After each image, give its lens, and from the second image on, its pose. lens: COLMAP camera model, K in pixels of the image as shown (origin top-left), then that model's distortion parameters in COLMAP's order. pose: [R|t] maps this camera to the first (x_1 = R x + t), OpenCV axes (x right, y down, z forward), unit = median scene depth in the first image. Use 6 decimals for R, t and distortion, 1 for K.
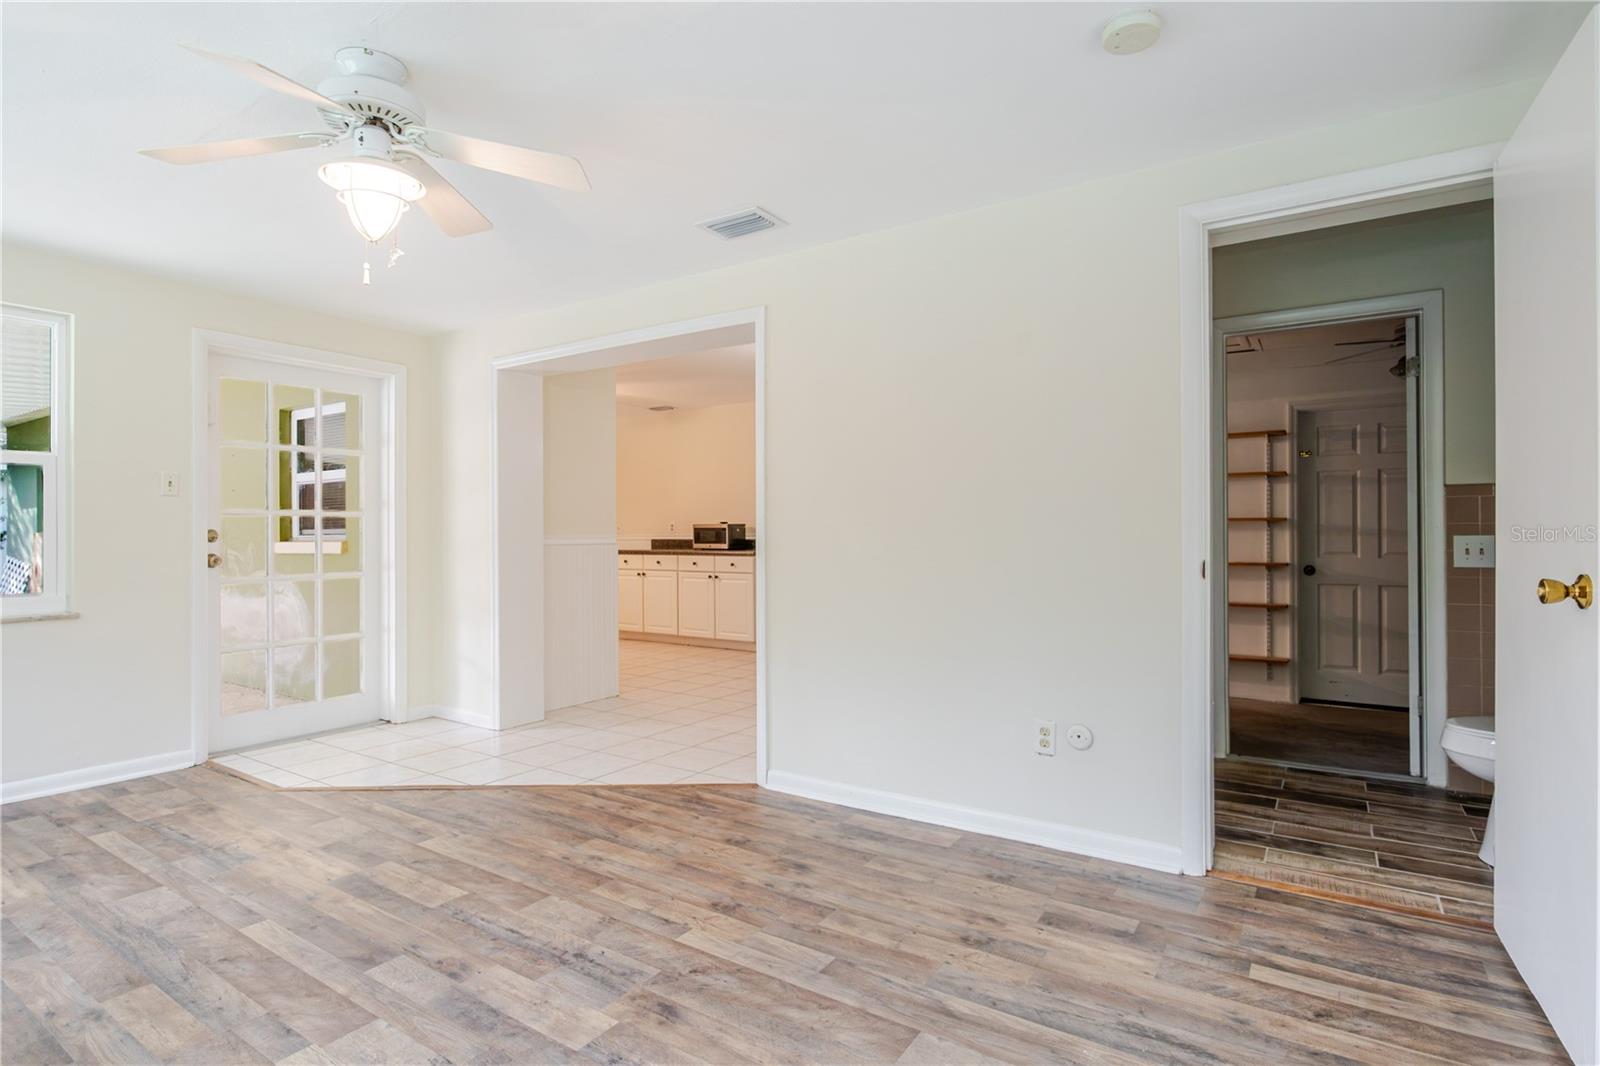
lens RADIAL K [[797.4, 0, 812.1], [0, 797.4, 534.9], [0, 0, 1]] dist [-0.009576, -0.001373]
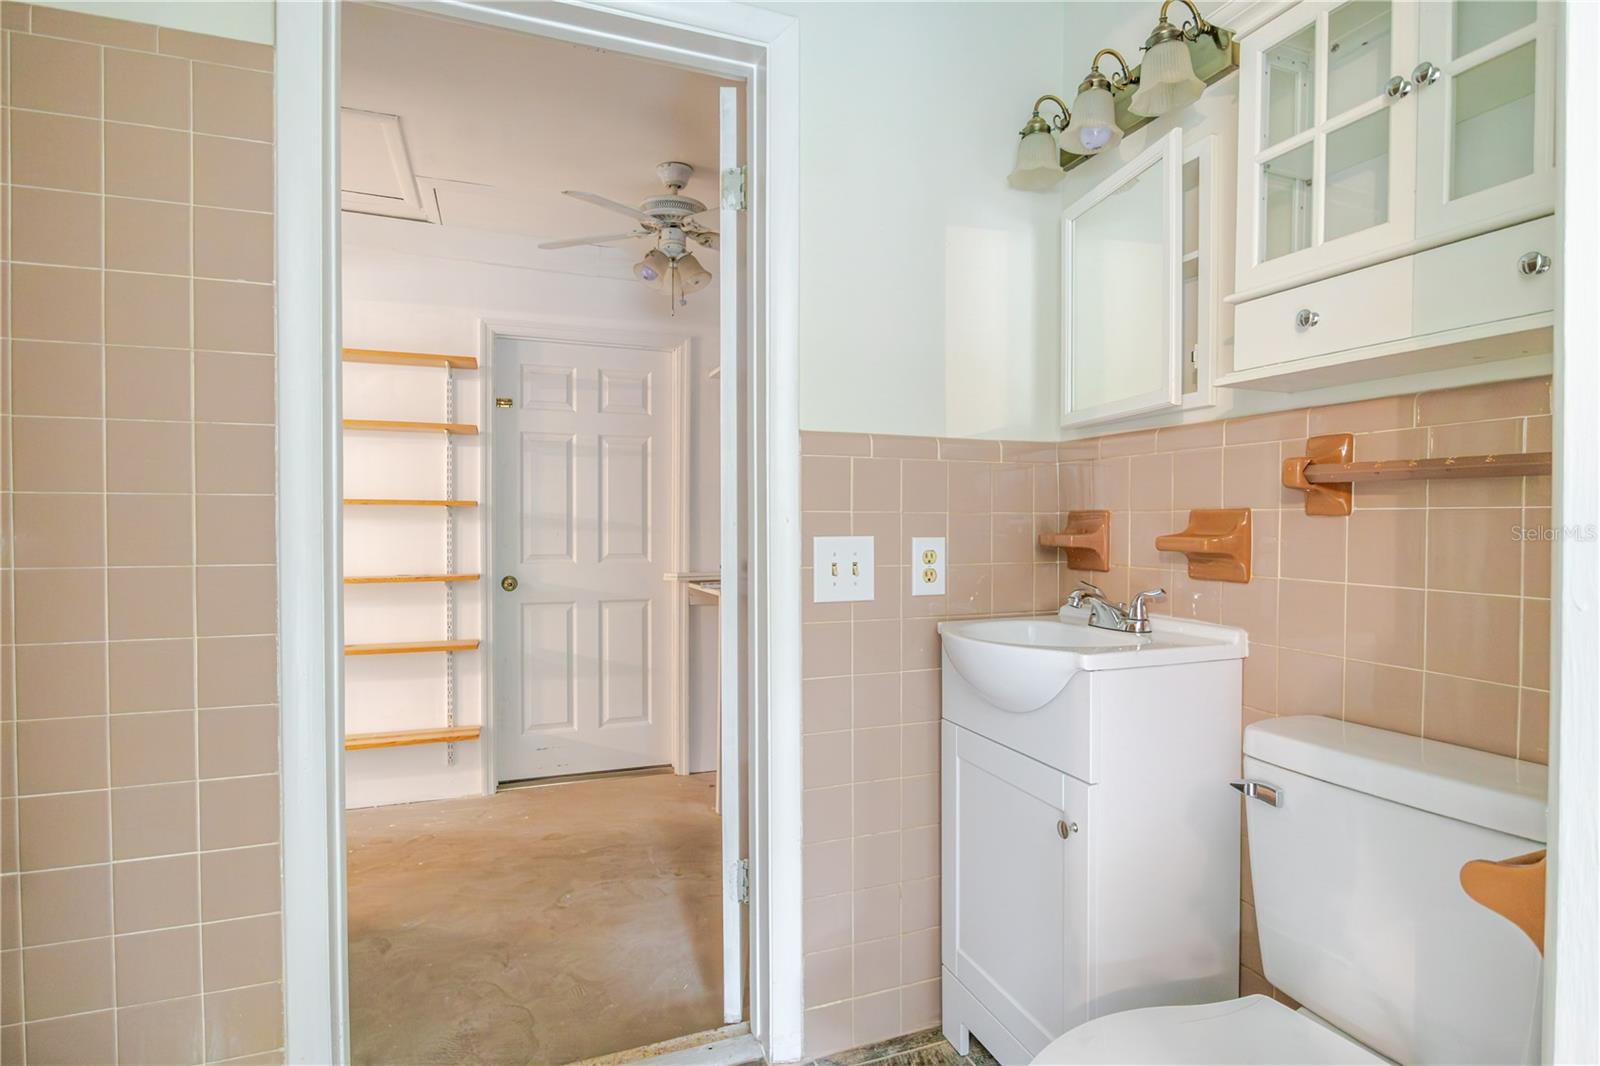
lens RADIAL K [[797.4, 0, 801.5], [0, 797.4, 530.1], [0, 0, 1]] dist [-0.009576, -0.001373]
pose [[0.593420, -0.003079, 0.804887, 0.247318], [-0.003185, 0.999976, 0.006174, -0.003744], [-0.804886, -0.006227, 0.593396, 0.427258]]
